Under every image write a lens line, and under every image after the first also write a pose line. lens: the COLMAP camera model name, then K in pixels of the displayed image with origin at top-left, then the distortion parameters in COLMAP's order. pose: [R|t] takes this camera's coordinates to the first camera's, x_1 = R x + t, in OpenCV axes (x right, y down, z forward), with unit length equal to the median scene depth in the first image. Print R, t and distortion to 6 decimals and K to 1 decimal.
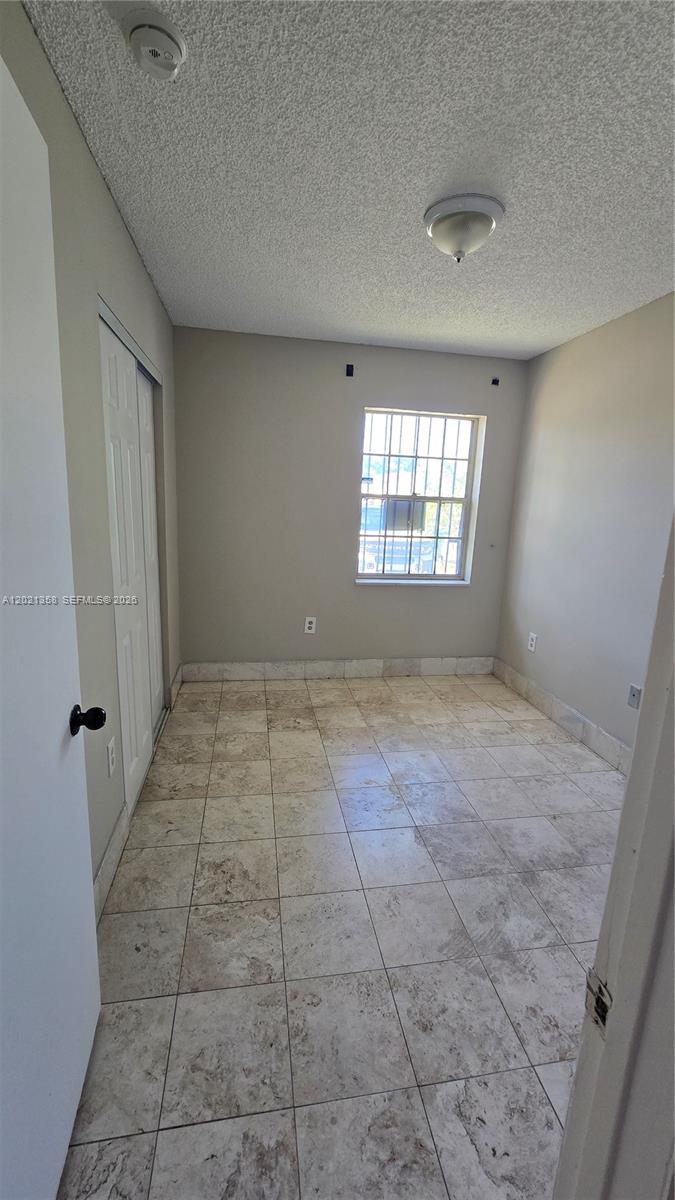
lens RADIAL K [[495.2, 0, 330.7], [0, 495.2, 599.0], [0, 0, 1]] dist [-0.005665, 0.002850]
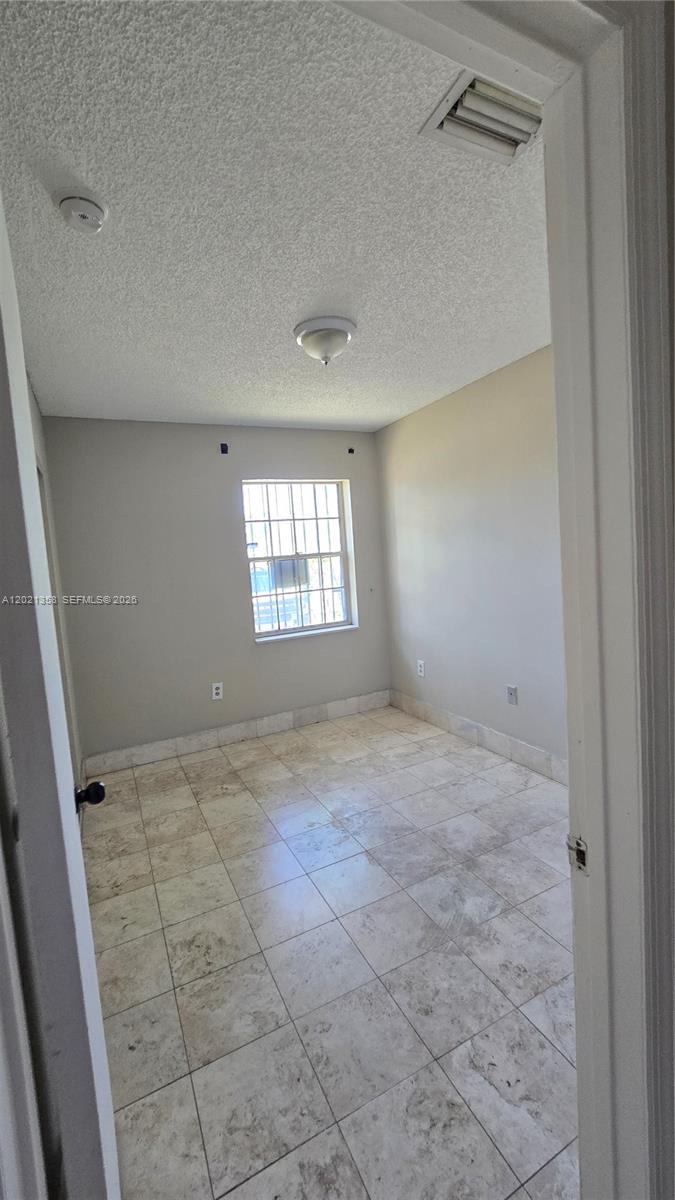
lens RADIAL K [[495.2, 0, 334.9], [0, 495.2, 602.9], [0, 0, 1]] dist [-0.005665, 0.002850]
pose [[0.951431, -0.140367, 0.274000, -0.138787], [0.170762, 0.981165, -0.090310, 0.018004], [-0.256163, 0.132712, 0.957480, -0.107386]]
